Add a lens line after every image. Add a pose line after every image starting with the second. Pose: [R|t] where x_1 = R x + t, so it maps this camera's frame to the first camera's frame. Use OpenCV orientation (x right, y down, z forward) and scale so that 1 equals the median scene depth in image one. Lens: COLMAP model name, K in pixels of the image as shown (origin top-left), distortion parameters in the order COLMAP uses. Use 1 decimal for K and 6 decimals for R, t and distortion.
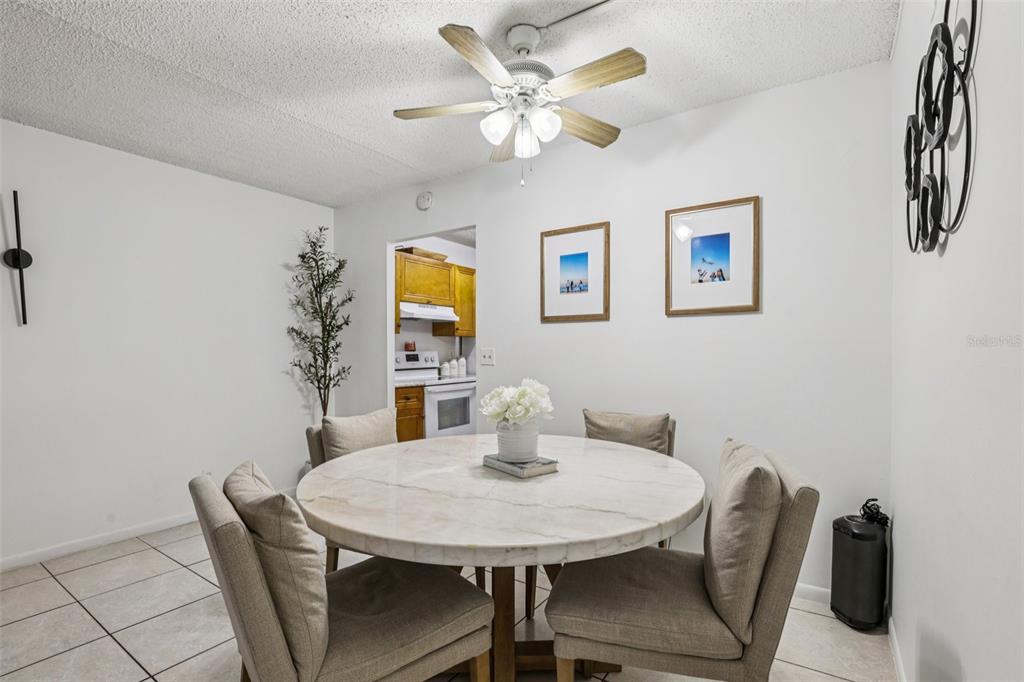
lens RADIAL K [[474.7, 0, 518.9], [0, 474.7, 350.8], [0, 0, 1]] dist [-0.035547, 0.007256]
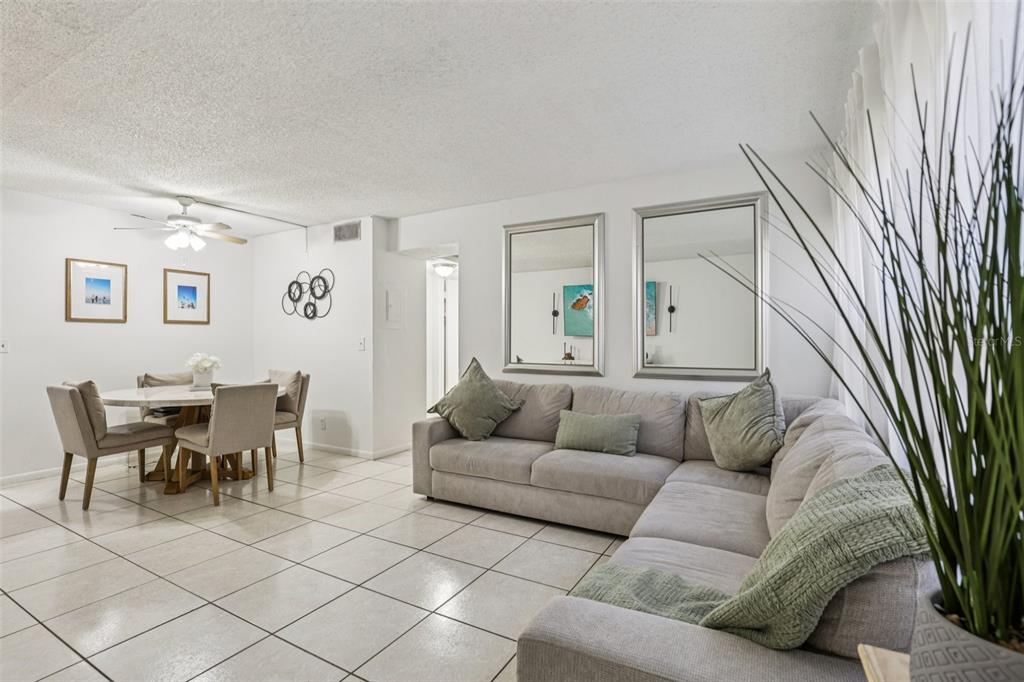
lens RADIAL K [[486.5, 0, 512.4], [0, 486.5, 333.6], [0, 0, 1]] dist [-0.033348, 0.007704]
pose [[-0.074959, 0.017557, 0.997032, -1.820422], [0.000204, 0.999845, -0.017591, 0.003895], [-0.997187, -0.001115, -0.074951, -0.278493]]
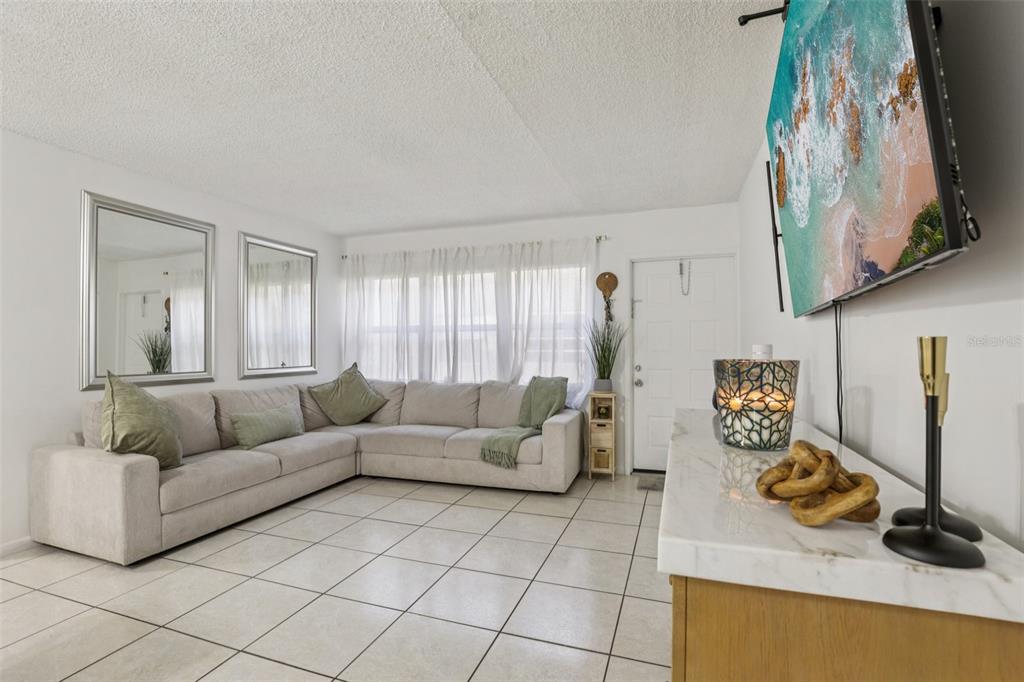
lens RADIAL K [[466.6, 0, 518.0], [0, 466.6, 345.8], [0, 0, 1]] dist [-0.039492, 0.005744]
pose [[-0.964950, 0.004128, -0.262402, -0.853388], [0.004910, 0.999985, -0.002325, 0.001614], [0.262389, -0.003532, -0.964956, 1.093532]]
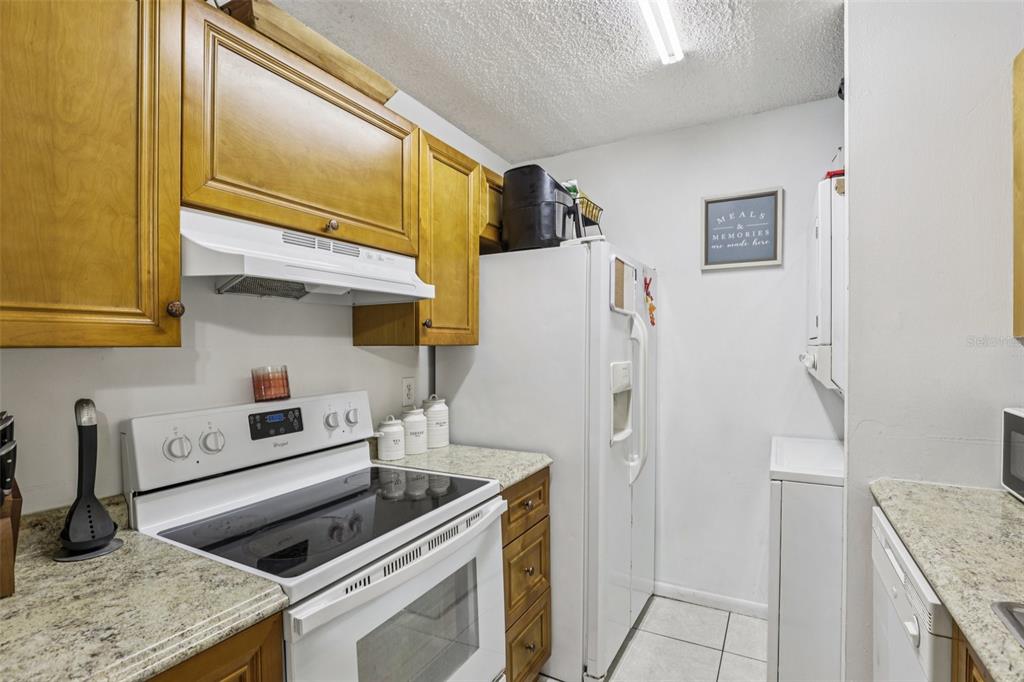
lens RADIAL K [[474.7, 0, 518.9], [0, 474.7, 350.8], [0, 0, 1]] dist [-0.035547, 0.007256]
pose [[0.995007, -0.009760, 0.099327, -0.209924], [0.008751, 0.999906, 0.010588, -0.064594], [-0.099421, -0.009665, 0.994998, 1.409638]]
